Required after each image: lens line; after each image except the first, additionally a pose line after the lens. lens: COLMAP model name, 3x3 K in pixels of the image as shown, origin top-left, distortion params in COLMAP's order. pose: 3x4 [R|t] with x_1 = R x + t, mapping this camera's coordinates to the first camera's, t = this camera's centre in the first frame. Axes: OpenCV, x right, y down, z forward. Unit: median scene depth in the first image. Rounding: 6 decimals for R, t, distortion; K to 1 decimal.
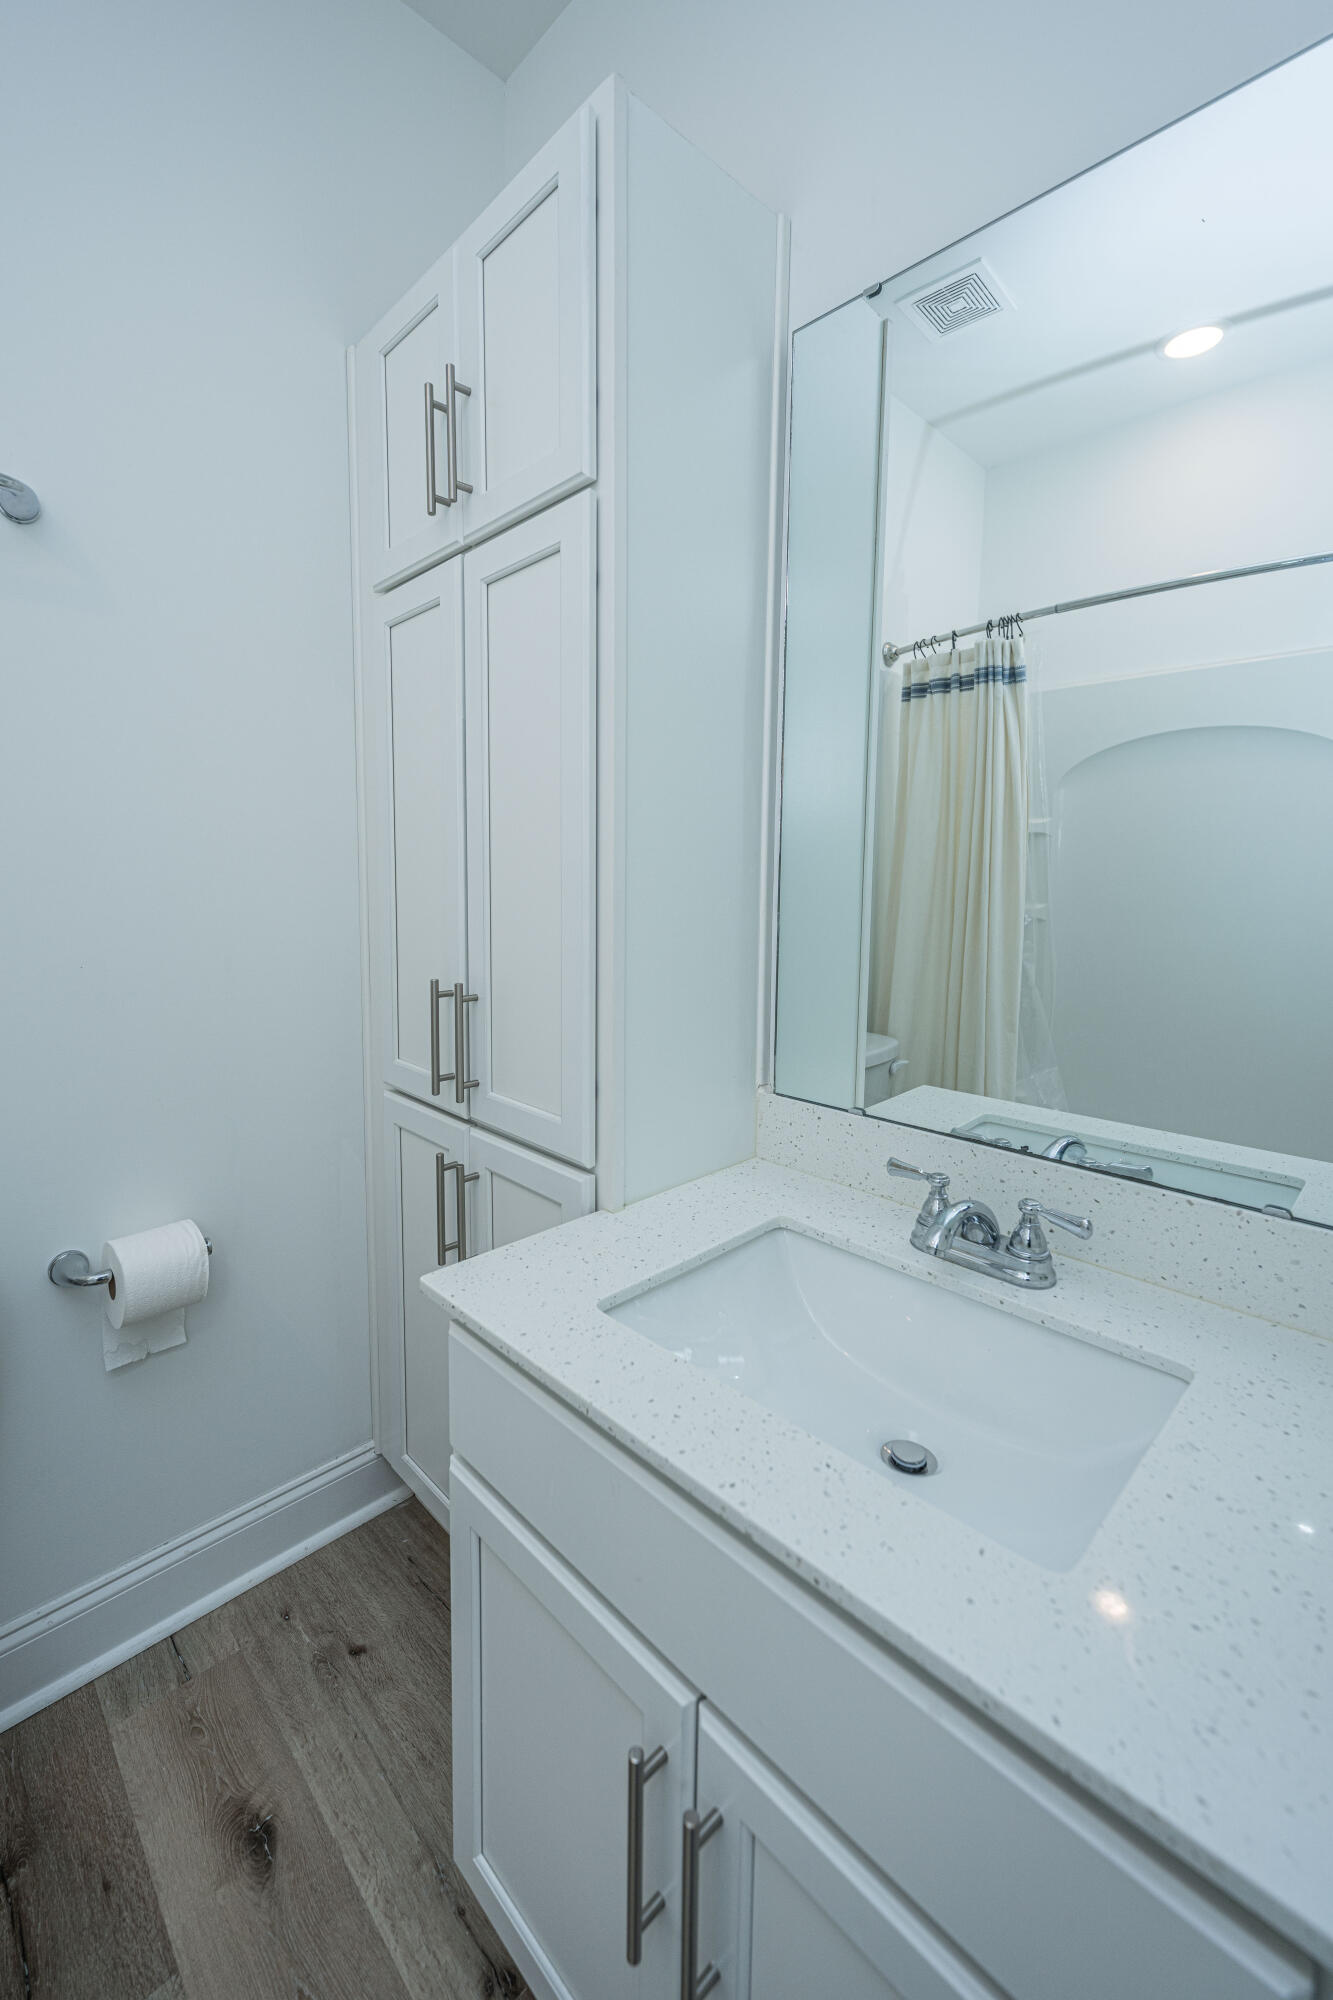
lens RADIAL K [[801.0, 0, 641.4], [0, 801.0, 942.9], [0, 0, 1]] dist [-0.002818, 0.000384]
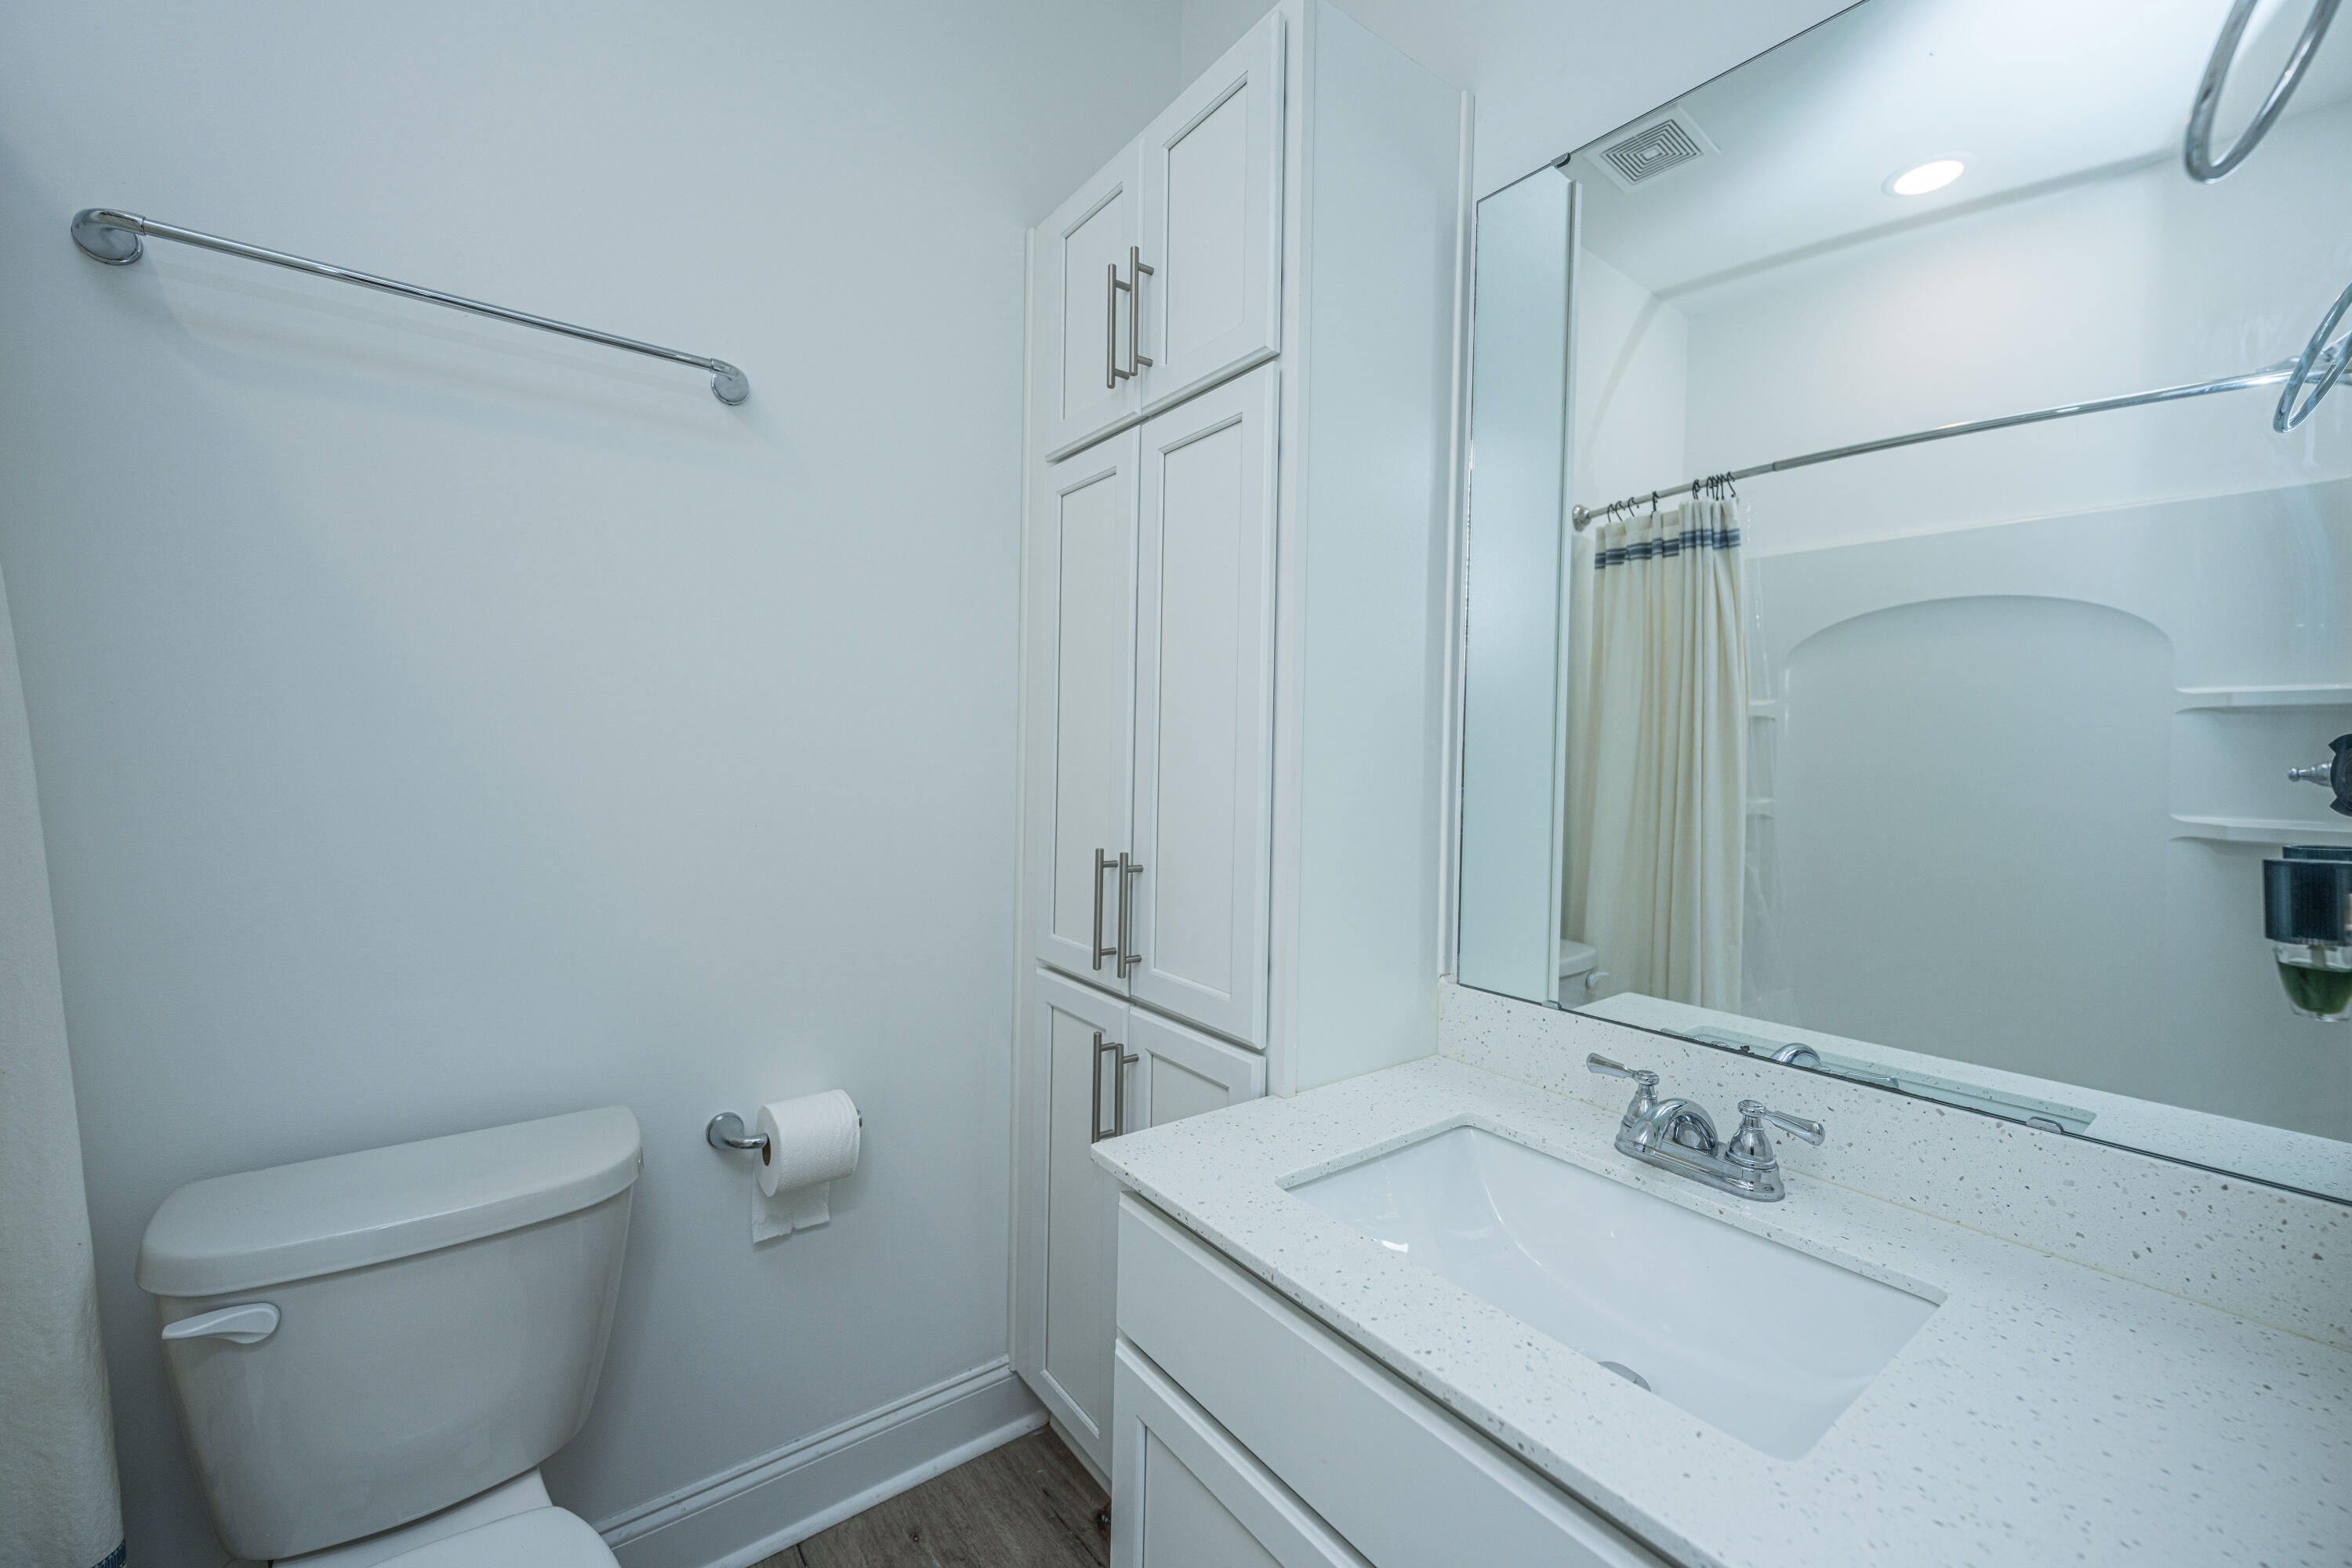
lens RADIAL K [[942.0, 0, 1180.2], [0, 942.0, 763.4], [0, 0, 1]] dist [-0.002818, 0.000384]
pose [[0.994622, 0.018136, -0.101969, -0.048299], [-0.027519, 0.995436, -0.091381, 0.046504], [0.099847, 0.093695, 0.990582, -0.133360]]
